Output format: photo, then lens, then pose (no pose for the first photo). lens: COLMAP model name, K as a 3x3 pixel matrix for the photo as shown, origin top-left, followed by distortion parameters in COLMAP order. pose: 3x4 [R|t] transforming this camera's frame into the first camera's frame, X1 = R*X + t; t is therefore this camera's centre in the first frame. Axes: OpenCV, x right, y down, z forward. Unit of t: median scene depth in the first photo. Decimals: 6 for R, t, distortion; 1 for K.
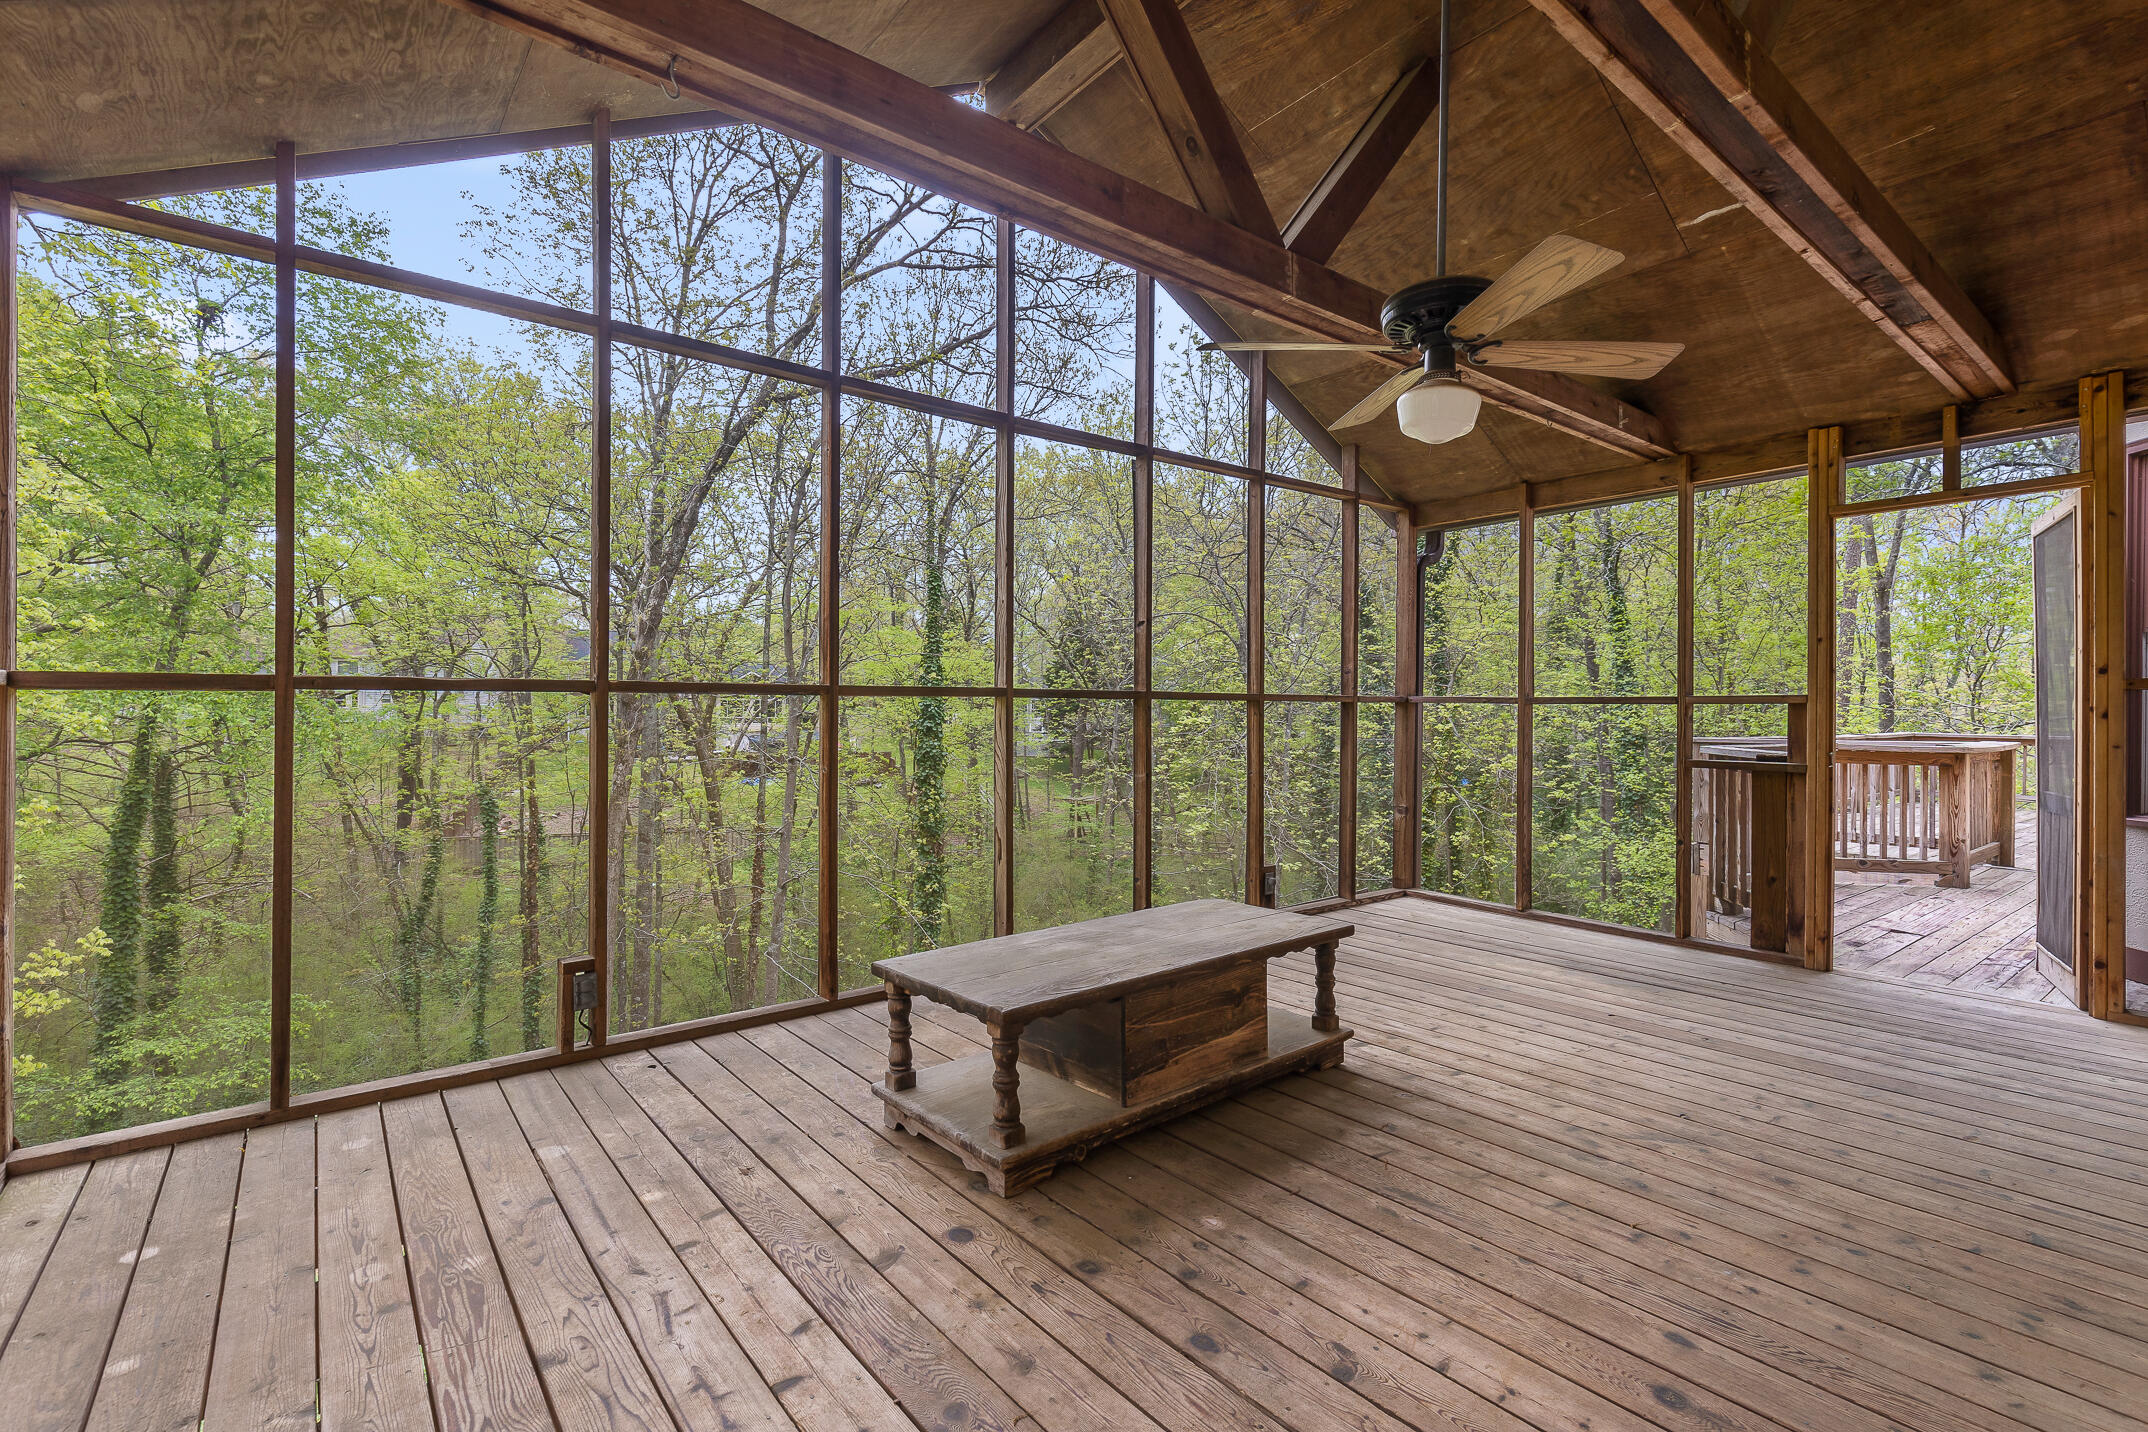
lens RADIAL K [[983.7, 0, 1073.4], [0, 983.7, 727.0], [0, 0, 1]] dist [0.002720, -0.000867]
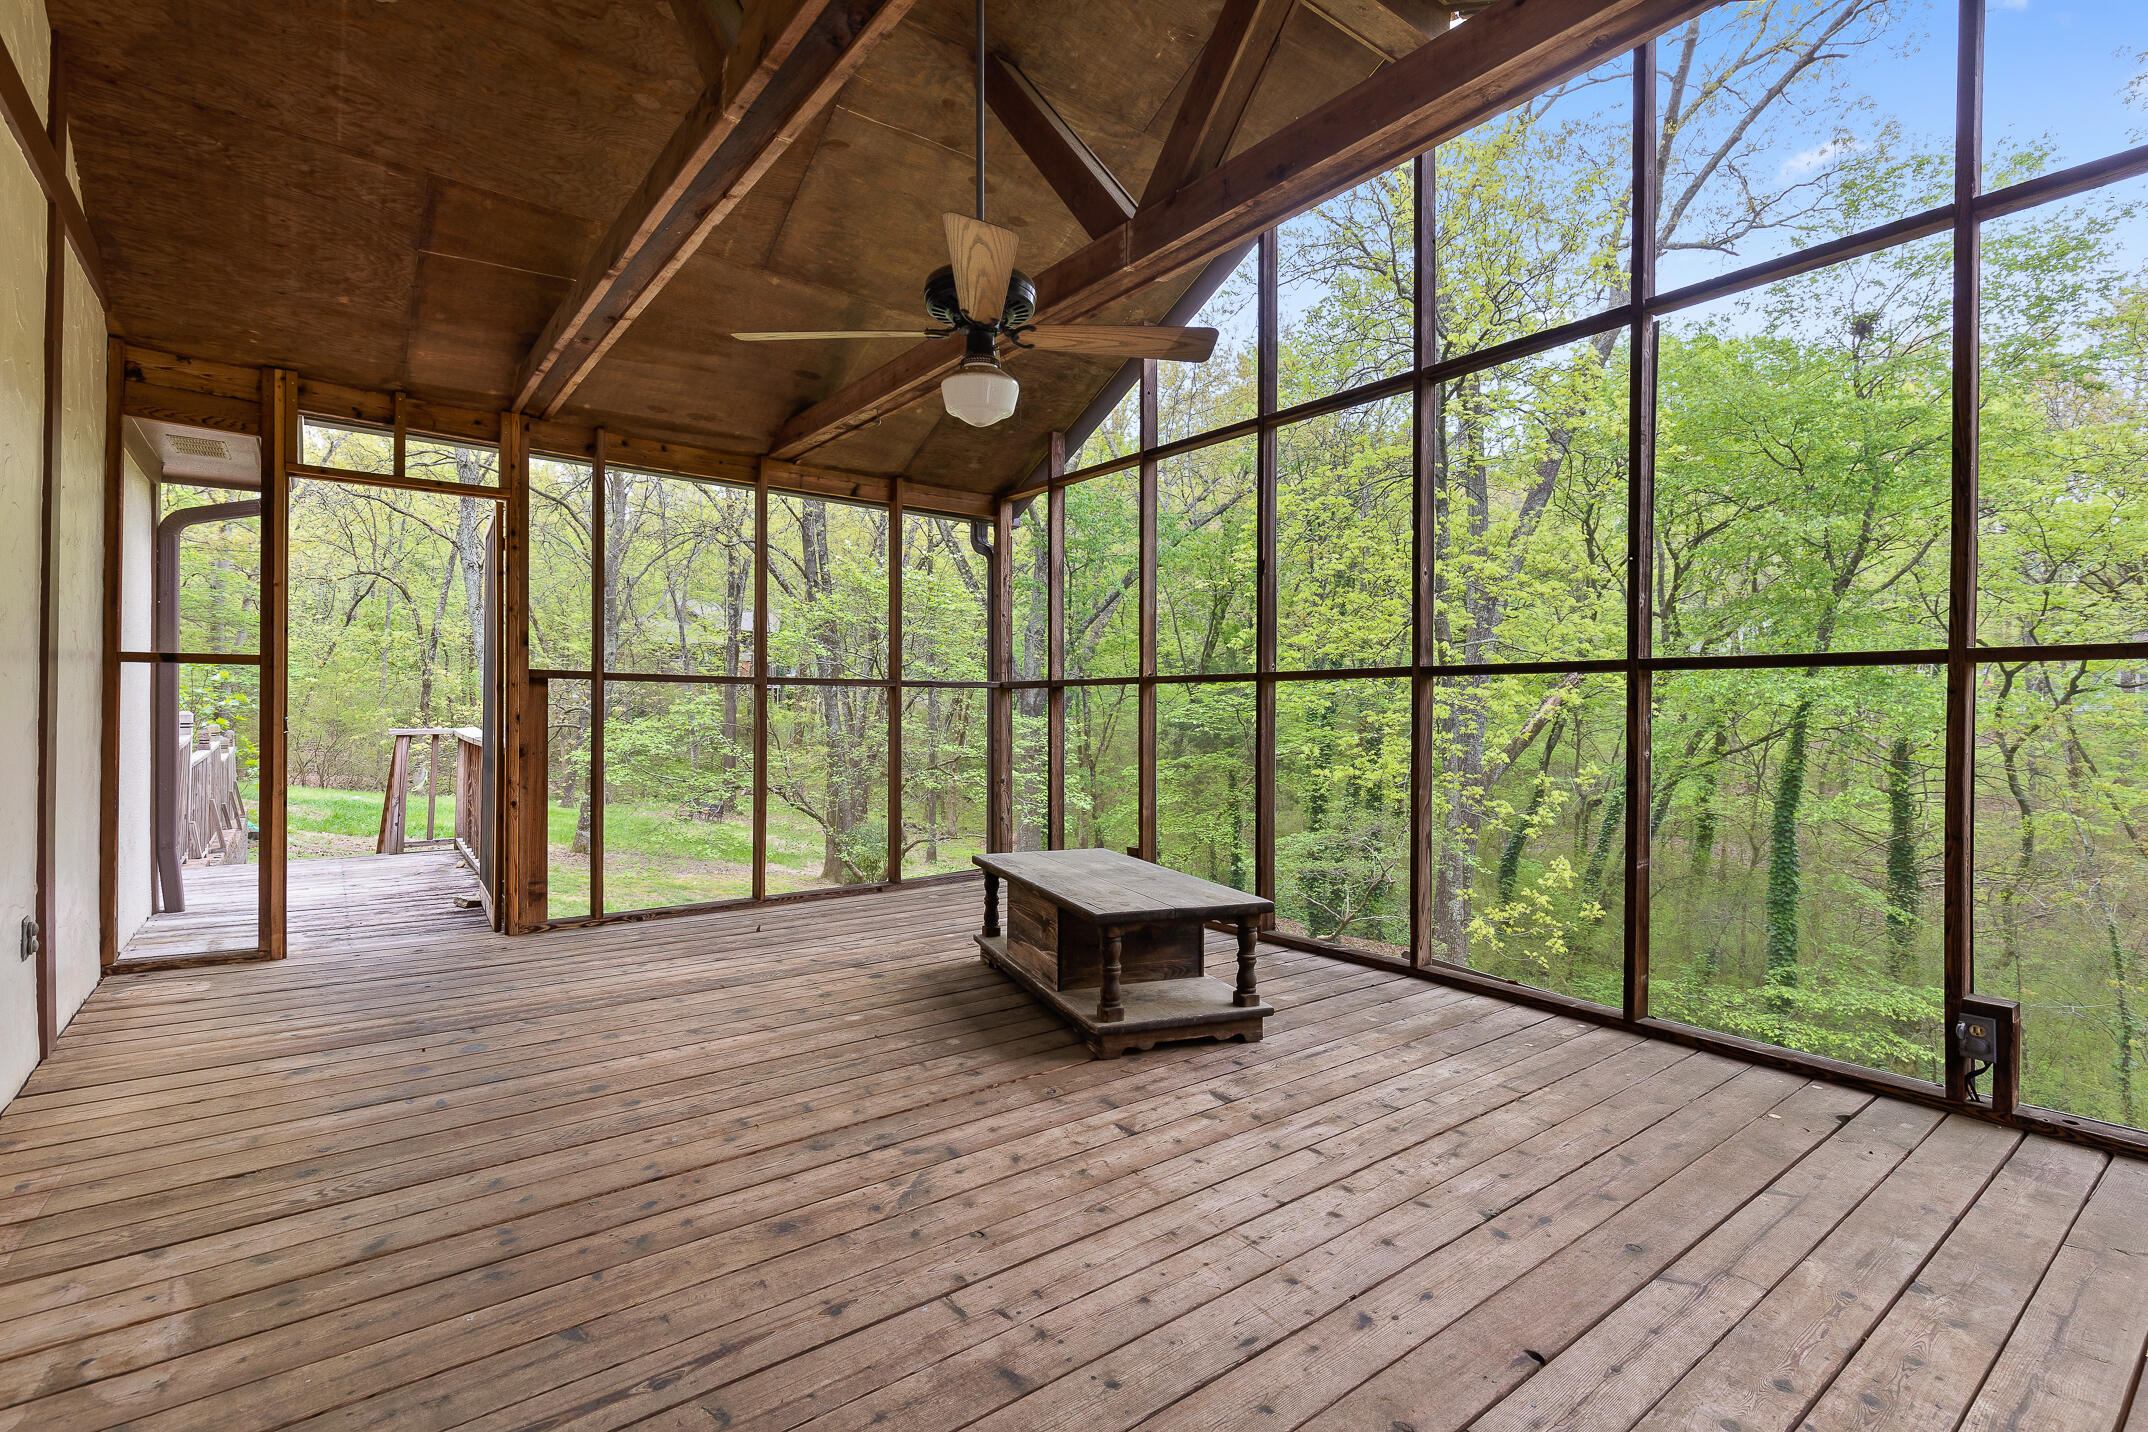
lens RADIAL K [[983.7, 0, 1070.8], [0, 983.7, 712.6], [0, 0, 1]] dist [0.002720, -0.000867]
pose [[-0.023037, -0.001653, -0.999733, 1.354234], [0.000483, 0.999998, -0.001664, 0.007393], [0.999734, -0.000521, -0.023036, 1.087469]]
